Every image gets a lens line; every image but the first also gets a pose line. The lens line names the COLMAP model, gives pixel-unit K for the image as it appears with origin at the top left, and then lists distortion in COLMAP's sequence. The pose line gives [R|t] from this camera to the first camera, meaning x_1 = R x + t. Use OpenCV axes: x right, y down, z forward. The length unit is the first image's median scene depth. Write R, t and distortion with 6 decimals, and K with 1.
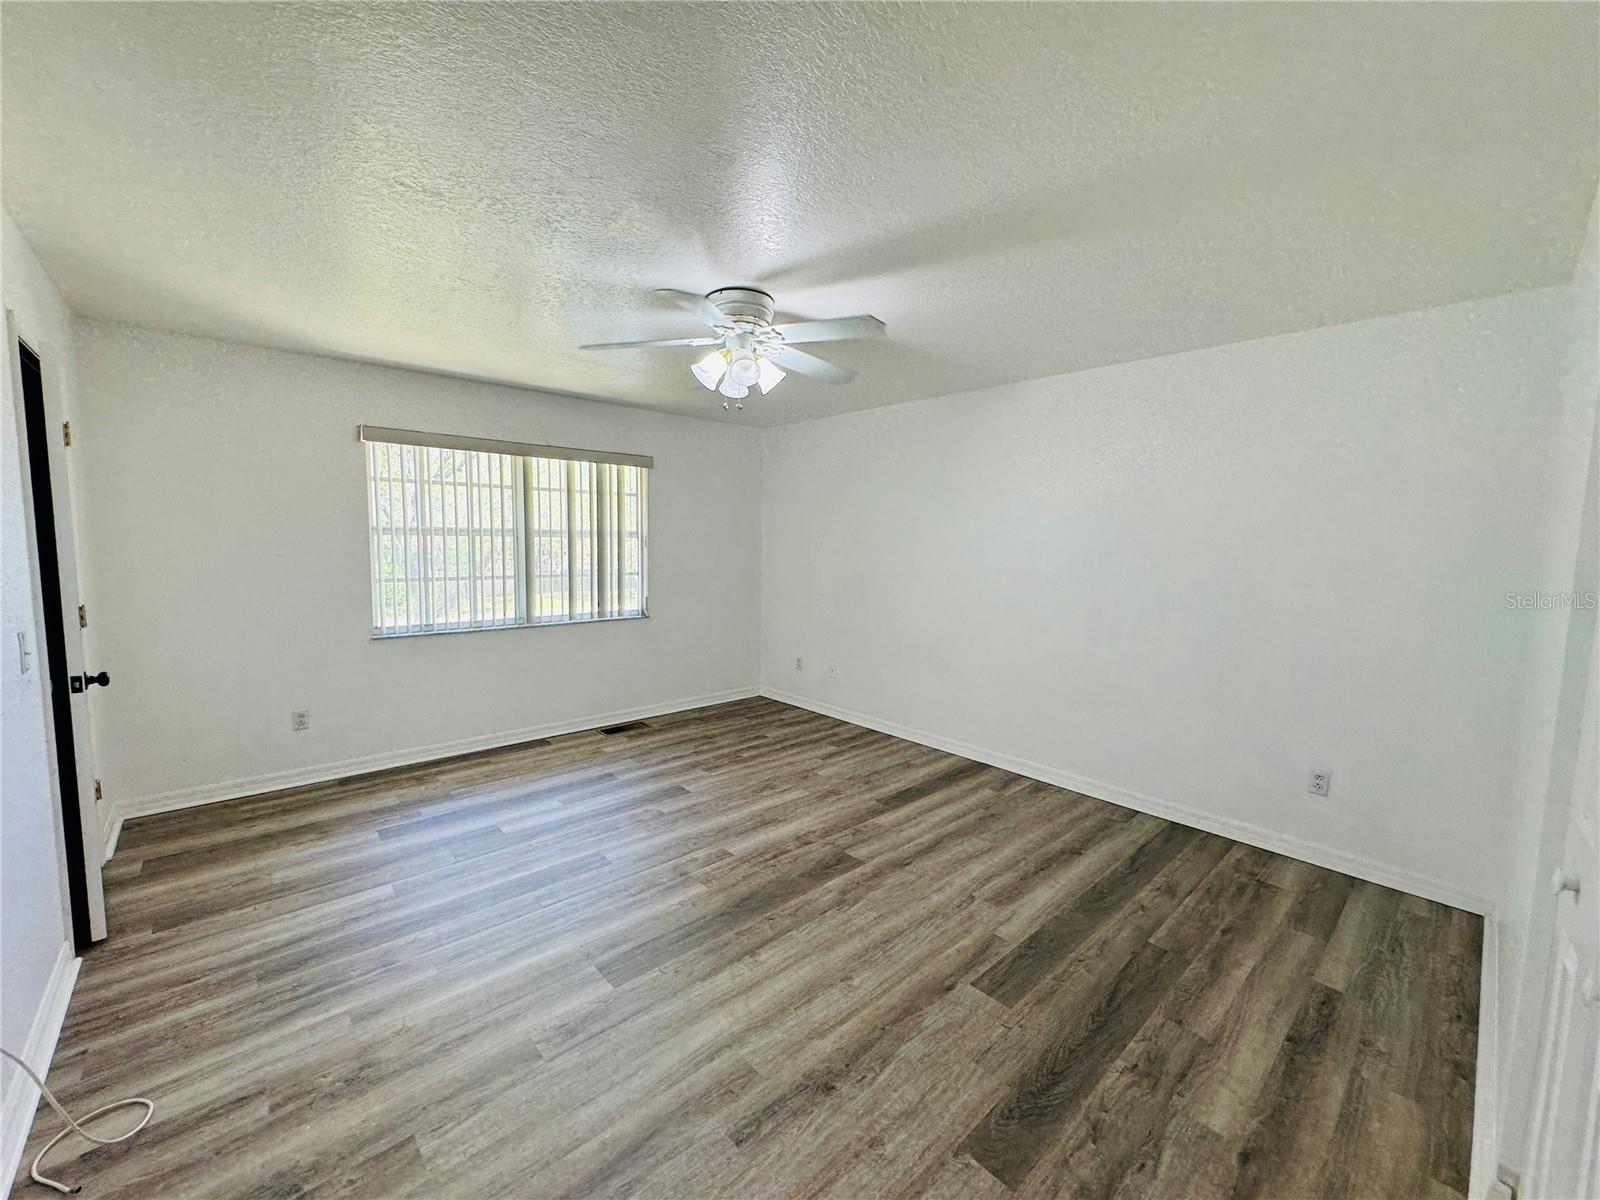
lens RADIAL K [[638.3, 0, 799.7], [0, 638.3, 597.9], [0, 0, 1]] dist [-0.002288, 0.000579]
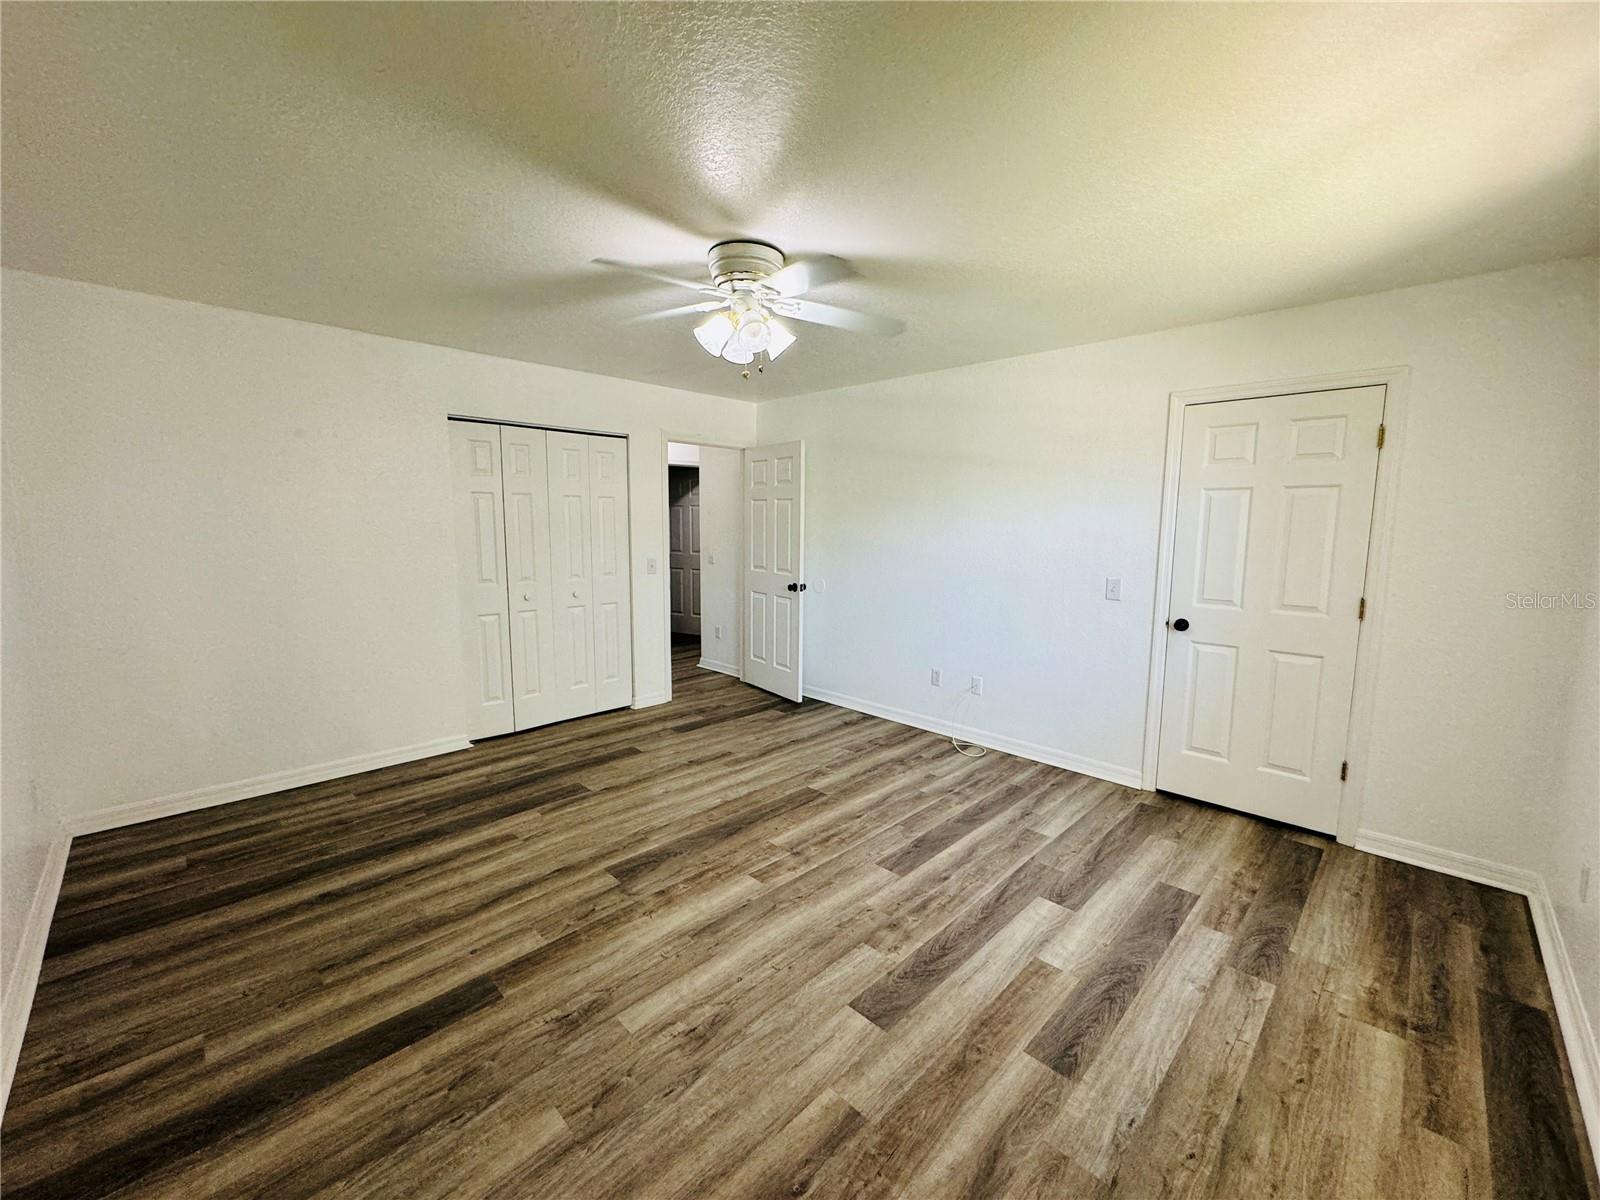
lens RADIAL K [[638.3, 0, 800.0], [0, 638.3, 599.5], [0, 0, 1]] dist [-0.002288, 0.000579]
pose [[-0.998230, -0.021023, -0.055631, -0.122324], [-0.032188, 0.977570, 0.208136, -0.167281], [0.050007, 0.209558, -0.976517, 1.876238]]
